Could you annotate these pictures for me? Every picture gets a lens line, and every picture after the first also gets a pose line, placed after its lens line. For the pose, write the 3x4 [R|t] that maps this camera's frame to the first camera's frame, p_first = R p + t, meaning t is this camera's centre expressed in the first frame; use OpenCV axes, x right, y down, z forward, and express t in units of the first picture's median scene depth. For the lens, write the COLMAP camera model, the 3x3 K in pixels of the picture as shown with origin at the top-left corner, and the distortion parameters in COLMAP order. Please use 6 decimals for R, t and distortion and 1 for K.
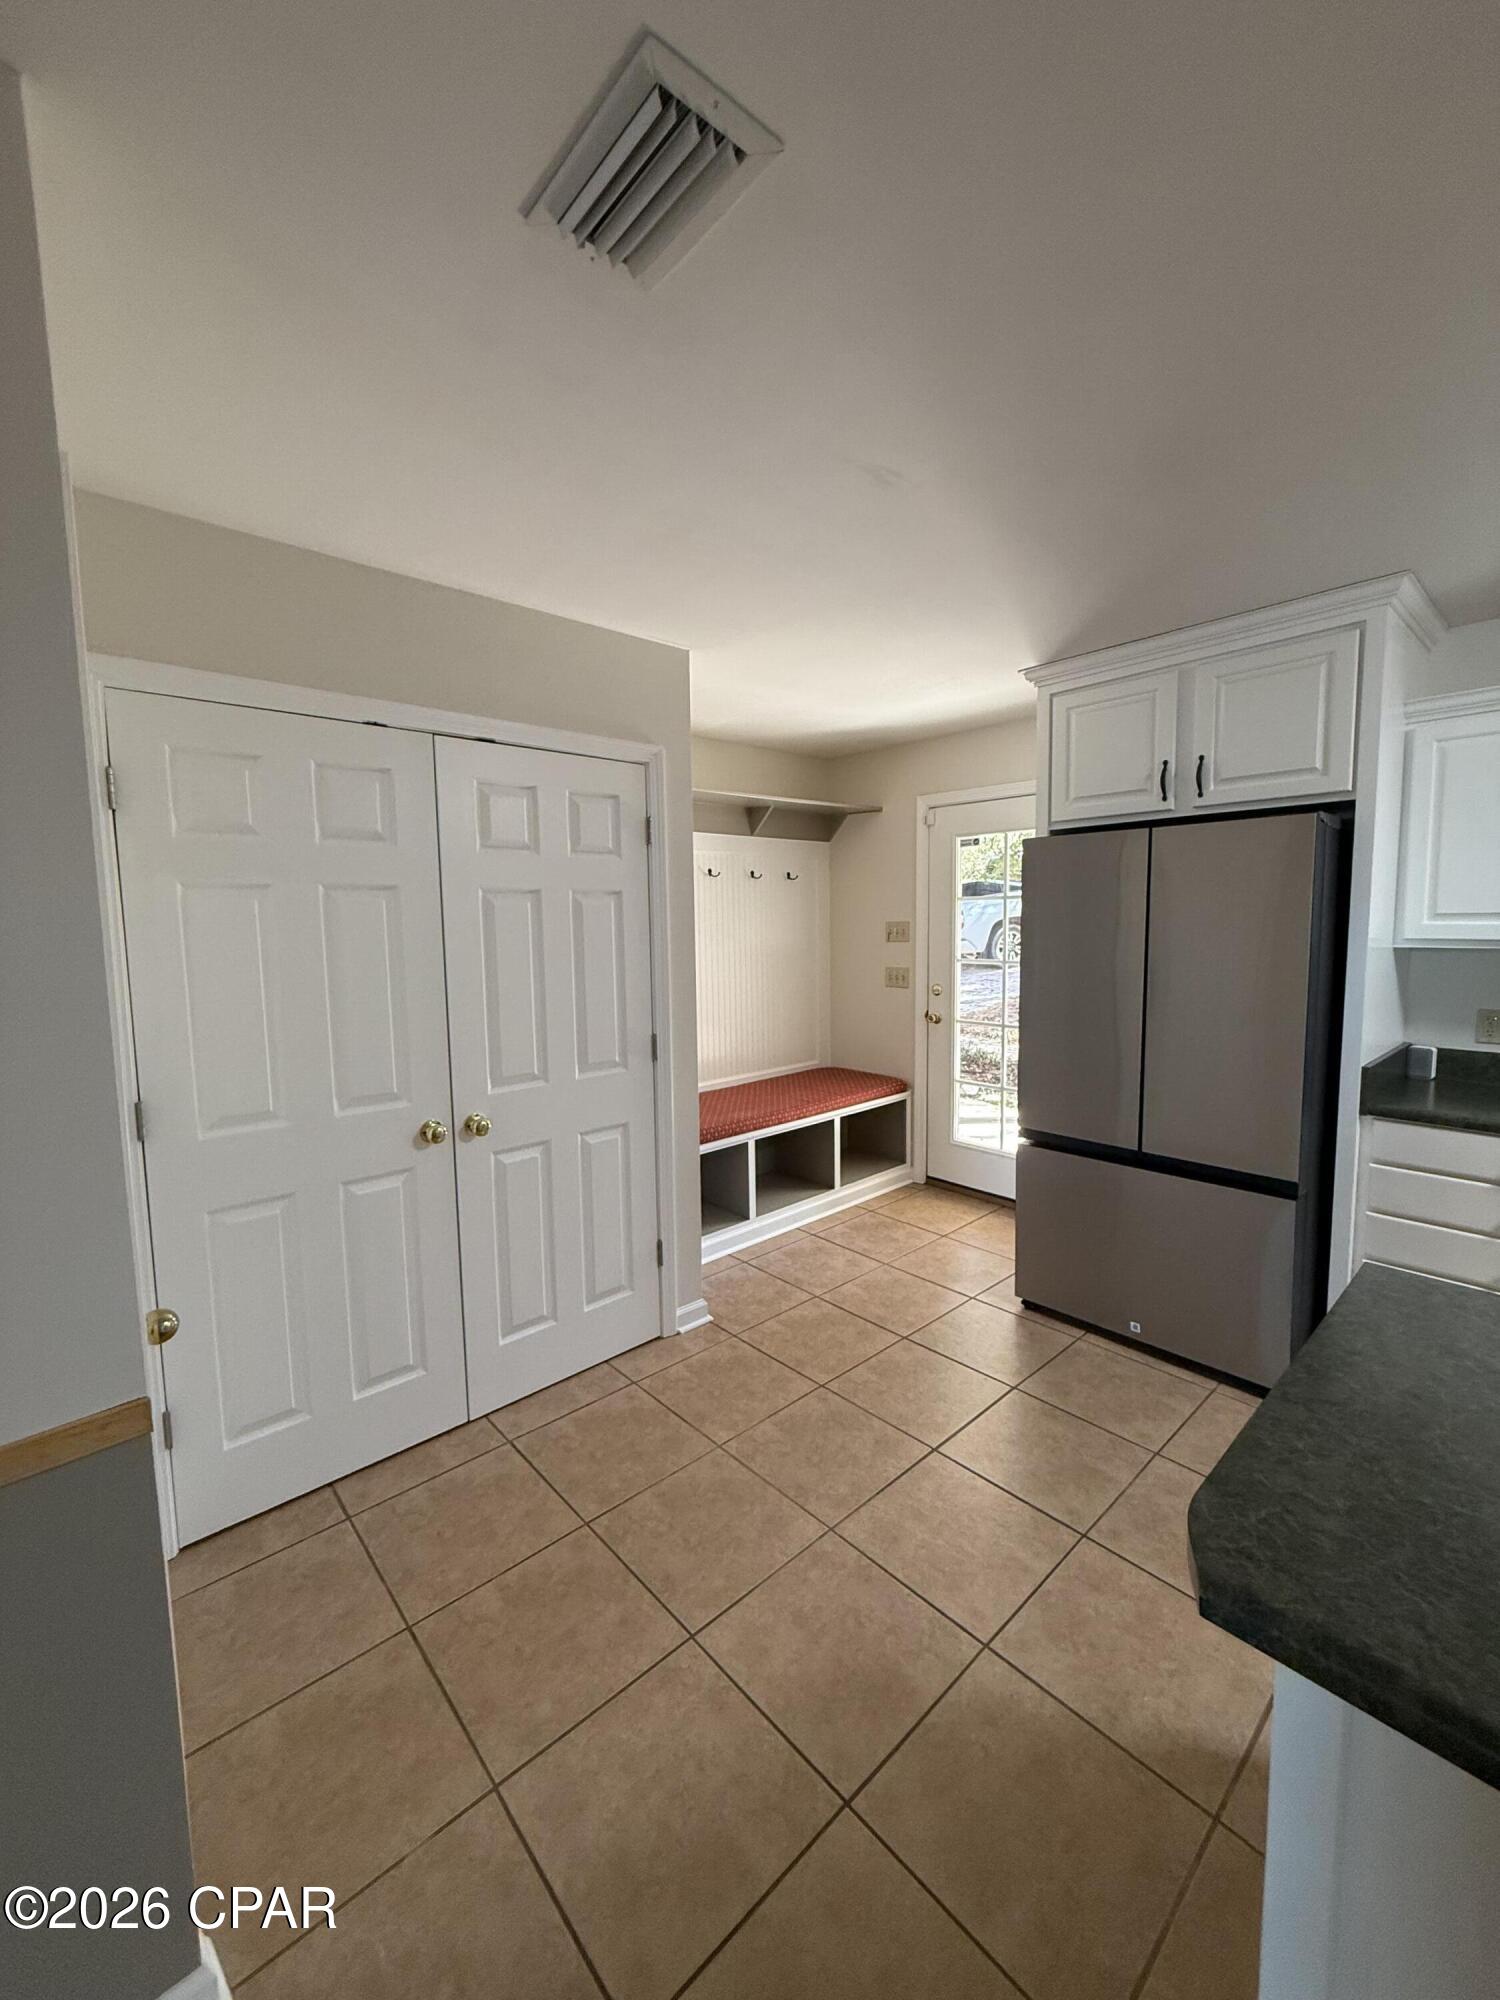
lens RADIAL K [[792.6, 0, 752.0], [0, 792.6, 993.1], [0, 0, 1]] dist [0.001215, 0.000130]
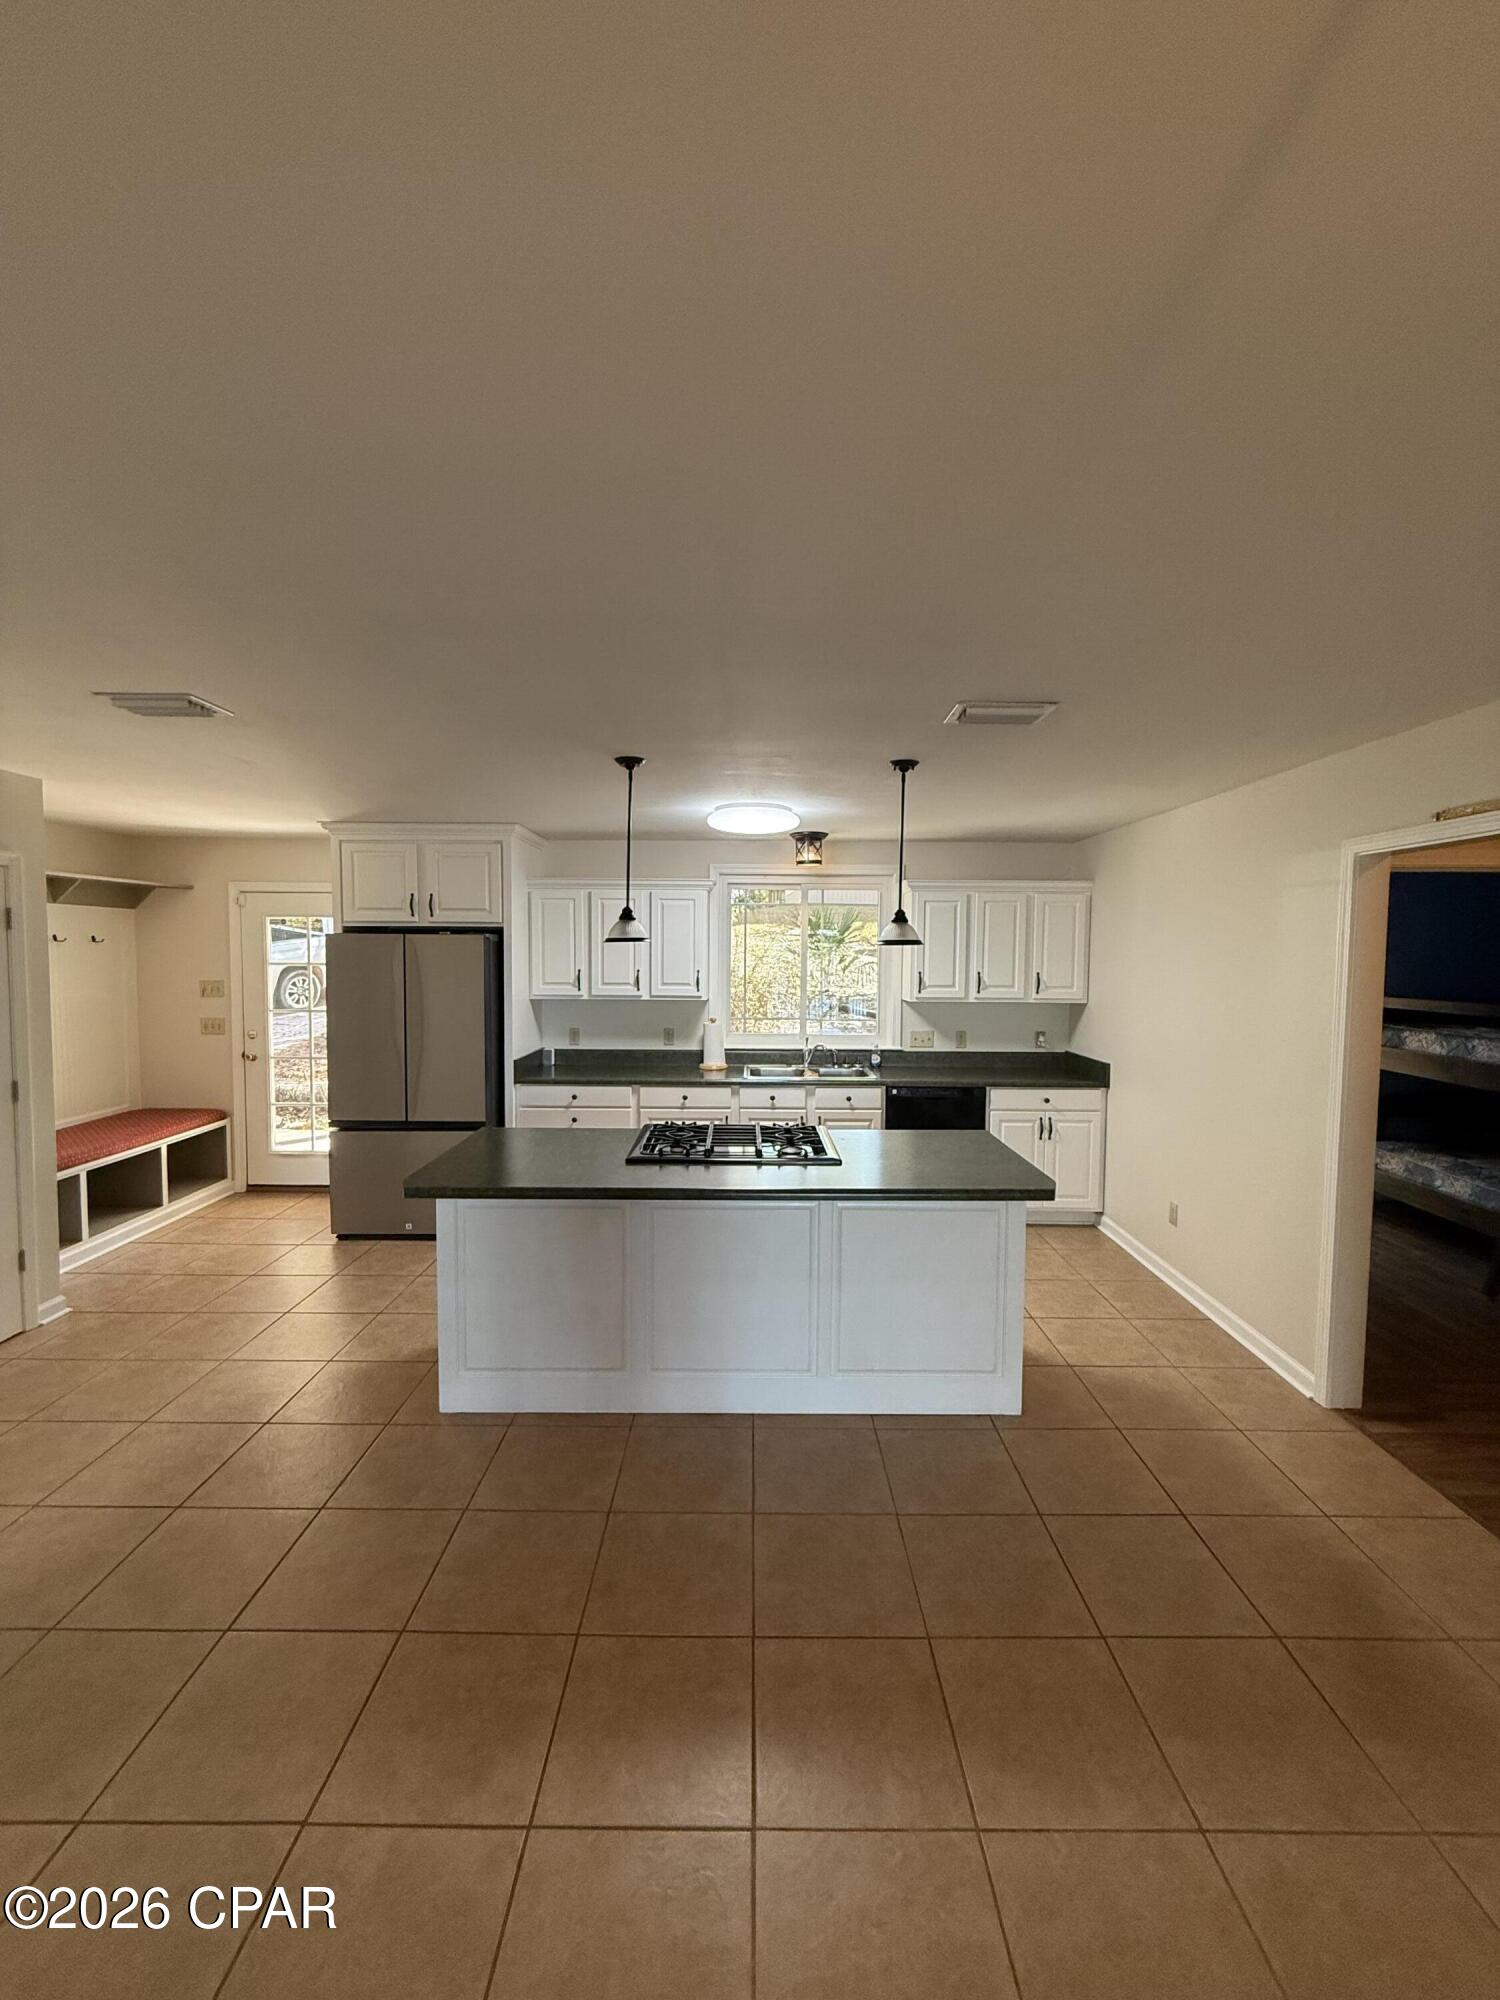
lens RADIAL K [[792.6, 0, 752.7], [0, 792.6, 996.6], [0, 0, 1]] dist [0.001215, 0.000130]
pose [[0.666482, -0.019772, 0.745259, -0.205239], [0.052714, 0.998396, -0.020654, 0.004544], [-0.743655, 0.053052, 0.666455, -0.514500]]
